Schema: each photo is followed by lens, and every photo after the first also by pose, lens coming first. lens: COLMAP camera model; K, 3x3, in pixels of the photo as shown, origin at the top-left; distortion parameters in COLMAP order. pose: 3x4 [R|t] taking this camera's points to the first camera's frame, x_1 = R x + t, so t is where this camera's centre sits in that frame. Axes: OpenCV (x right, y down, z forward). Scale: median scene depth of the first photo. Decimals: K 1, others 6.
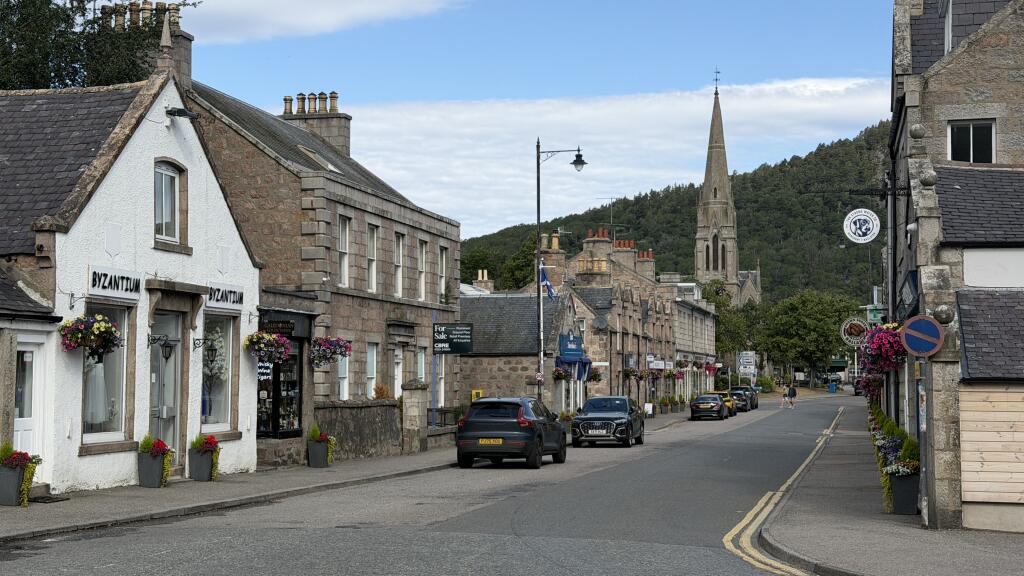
lens RADIAL K [[1430.3, 0, 513.6], [0, 1430.3, 288.5], [0, 0, 1]] dist [0.077389, 0.000000]
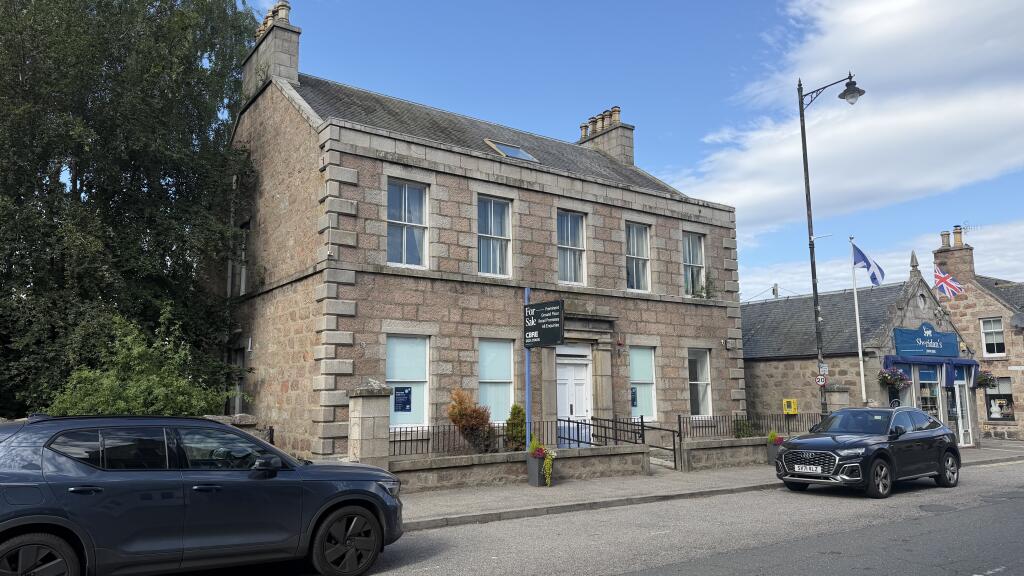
lens RADIAL K [[715.1, 0, 504.7], [0, 715.1, 294.1], [0, 0, 1]] dist [0.074521, -0.073947]
pose [[0.752987, -0.096539, -0.650915, 0.146905], [0.047600, 0.994579, -0.092444, 0.043485], [0.656311, 0.038625, 0.753501, 0.602448]]
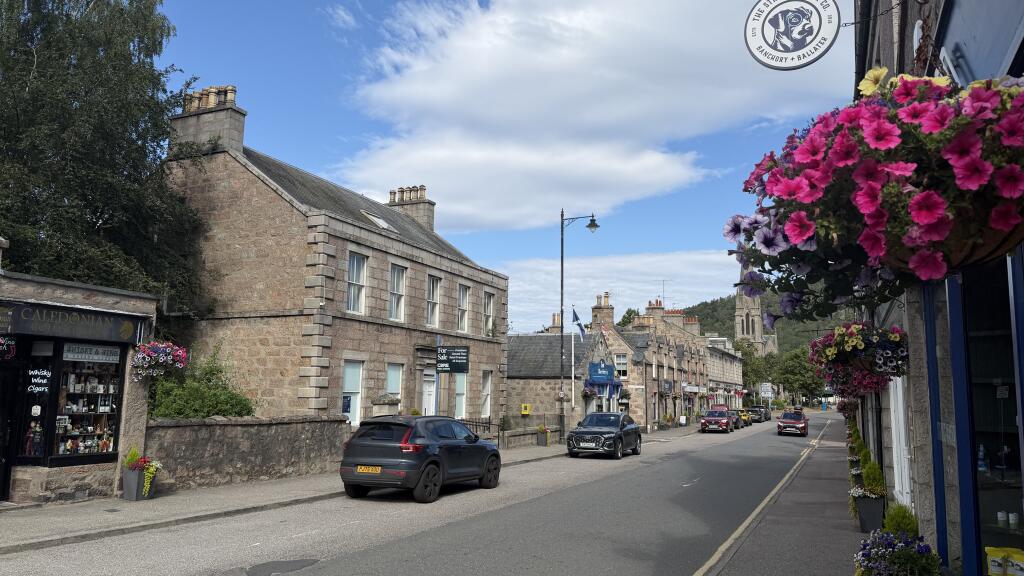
lens RADIAL K [[715.1, 0, 510.4], [0, 715.1, 287.5], [0, 0, 1]] dist [0.074521, -0.073947]
pose [[0.981589, -0.011216, -0.190677, 0.094910], [-0.005415, 0.996239, -0.086474, 0.022397], [0.190930, 0.085914, 0.977837, 0.370542]]
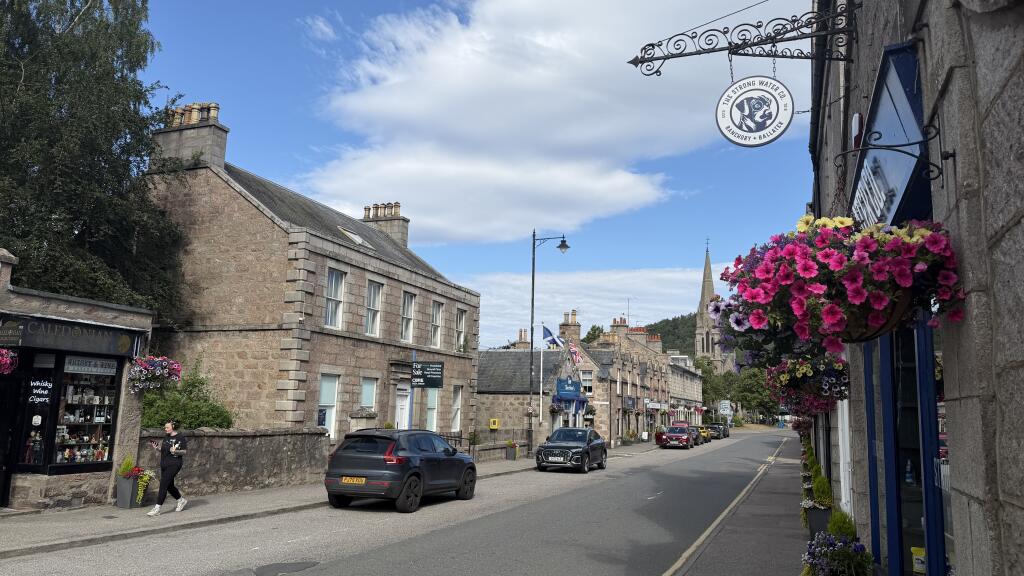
lens RADIAL K [[715.1, 0, 508.5], [0, 715.1, 289.8], [0, 0, 1]] dist [0.074521, -0.073947]
pose [[0.989506, 0.005738, -0.144378, 0.091379], [-0.020821, 0.994445, -0.103177, 0.020802], [0.142984, 0.105100, 0.984129, 0.351843]]
